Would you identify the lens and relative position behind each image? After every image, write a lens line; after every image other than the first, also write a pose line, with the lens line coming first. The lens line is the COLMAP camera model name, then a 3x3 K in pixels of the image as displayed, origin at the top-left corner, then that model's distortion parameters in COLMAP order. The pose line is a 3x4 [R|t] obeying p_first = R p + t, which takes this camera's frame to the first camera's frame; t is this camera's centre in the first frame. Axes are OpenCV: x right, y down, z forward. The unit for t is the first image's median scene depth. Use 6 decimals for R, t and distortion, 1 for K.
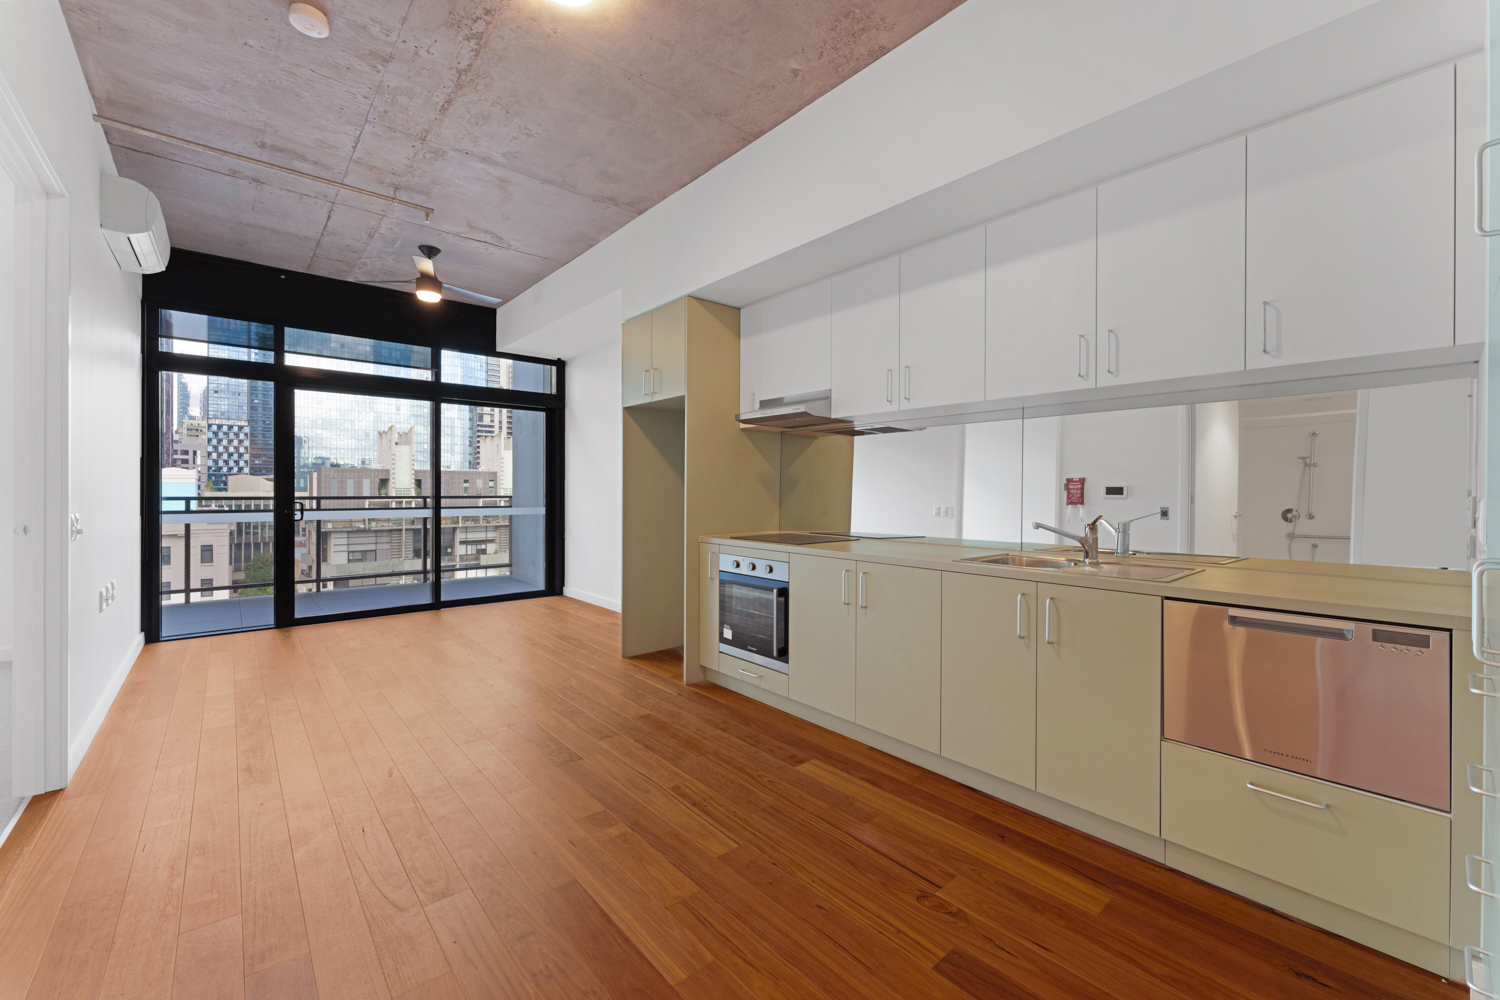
lens RADIAL K [[606.4, 0, 761.7], [0, 606.4, 498.5], [0, 0, 1]] dist [0.002540, 0.000025]
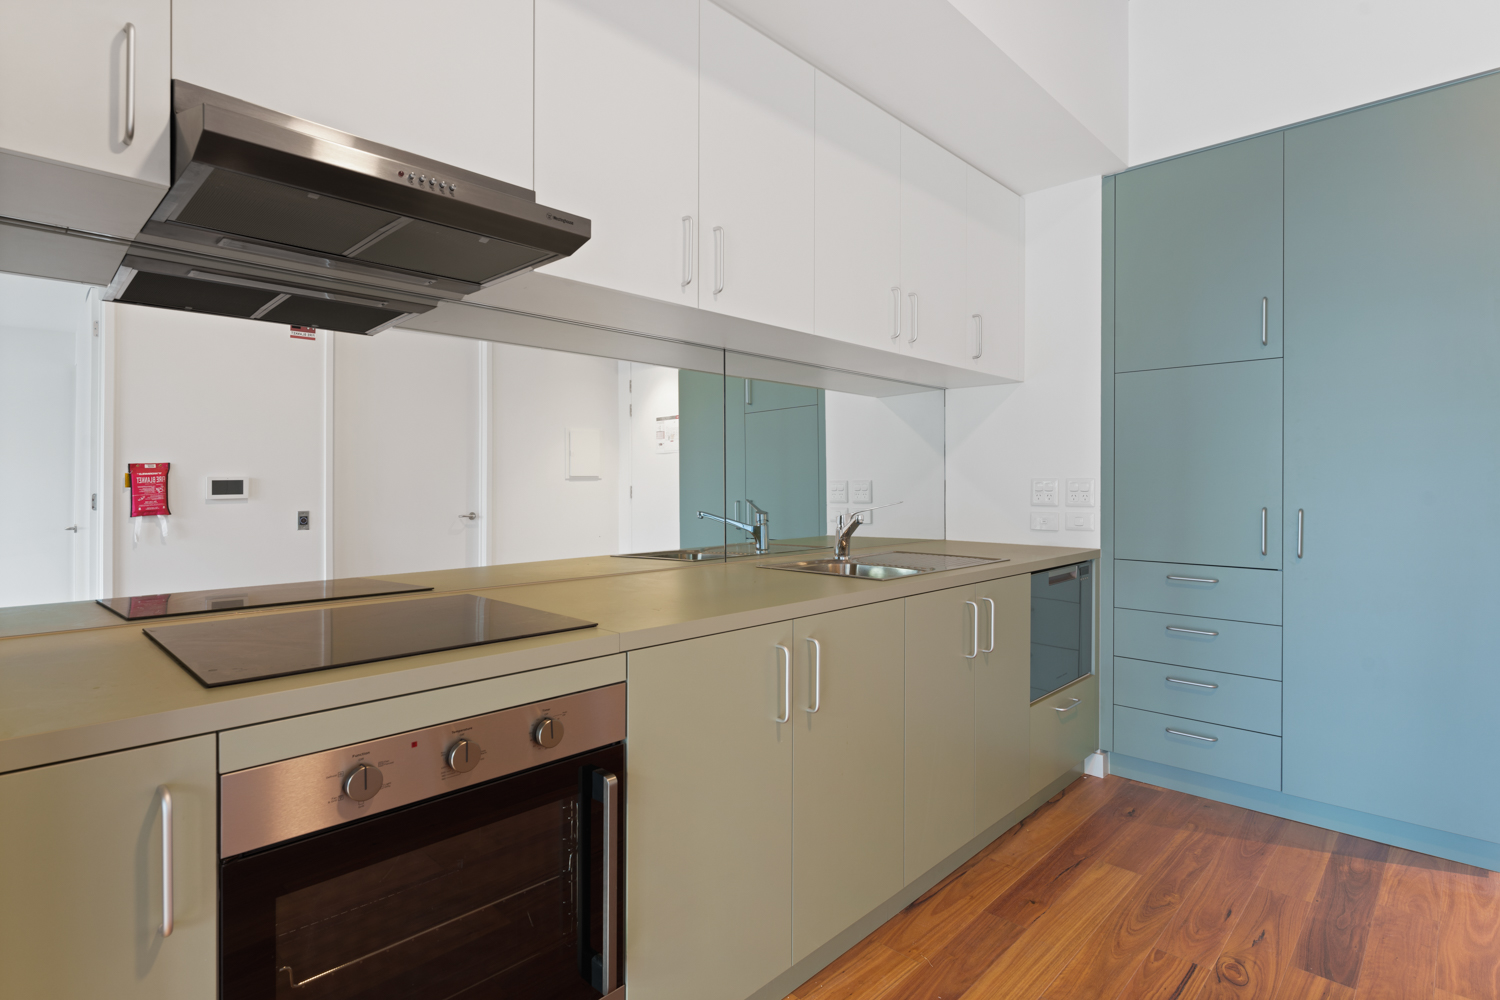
lens RADIAL K [[761.7, 0, 752.5], [0, 761.7, 494.6], [0, 0, 1]] dist [0.016779, -0.001156]
pose [[-0.086134, -0.005642, 0.996268, -0.214555], [0.026217, 0.999625, 0.007928, 0.001990], [-0.995939, 0.026803, -0.085954, 0.539857]]
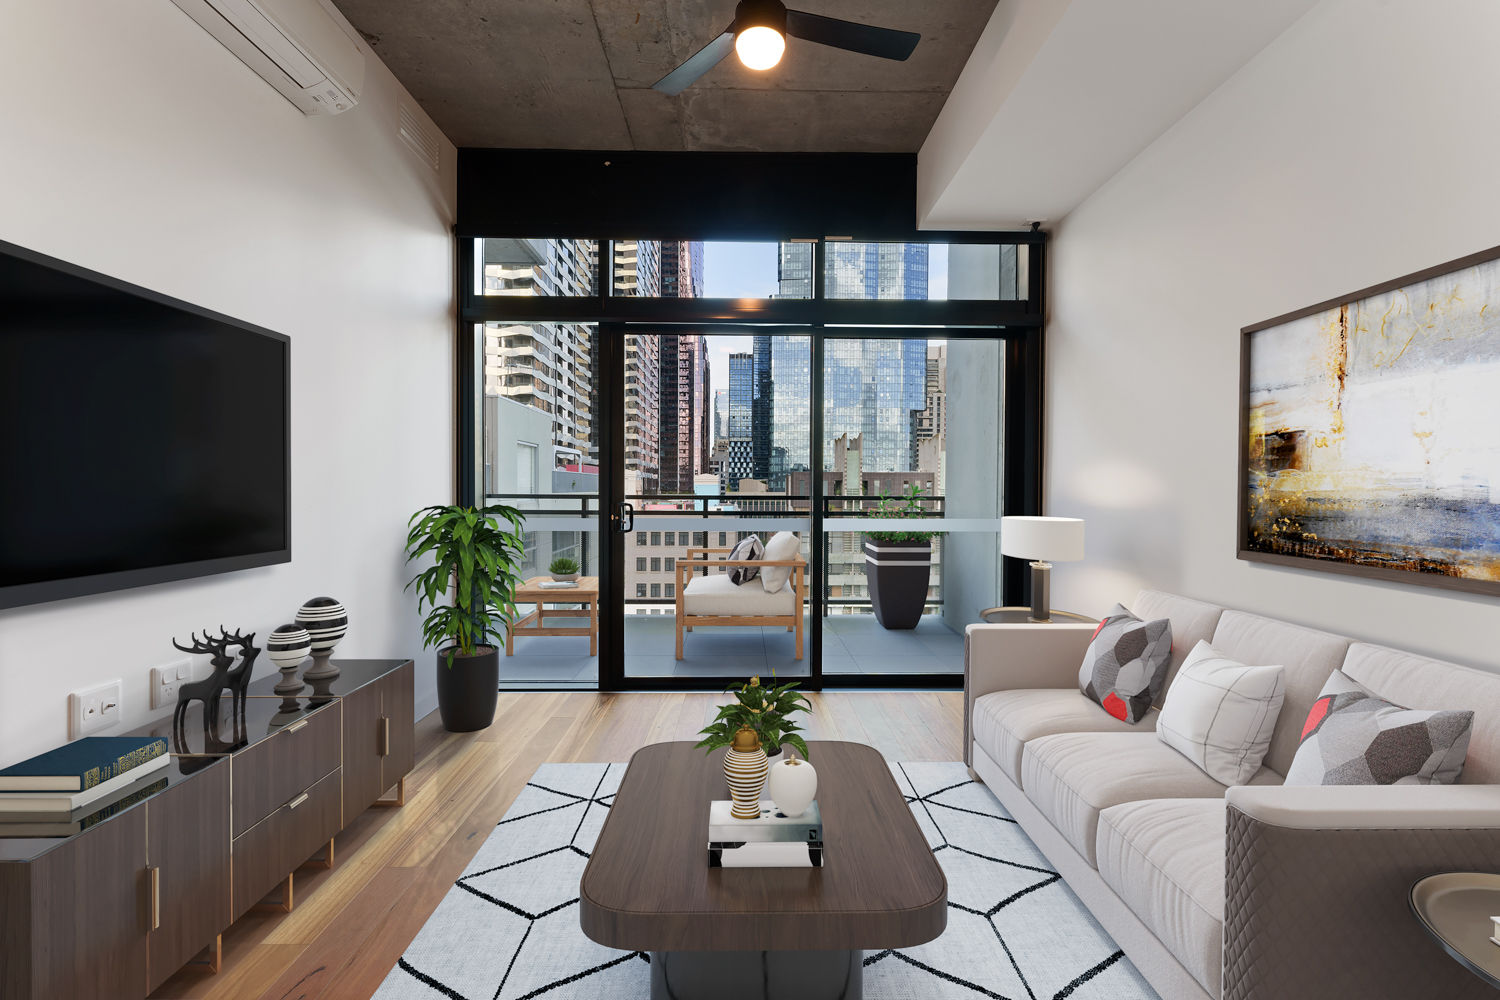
lens RADIAL K [[606.4, 0, 757.9], [0, 606.4, 501.2], [0, 0, 1]] dist [0.002540, 0.000025]
pose [[0.768422, 0.011910, -0.639833, -0.017232], [-0.009989, 0.999928, 0.006617, -0.000082], [0.639866, 0.001306, 0.768485, 0.042924]]
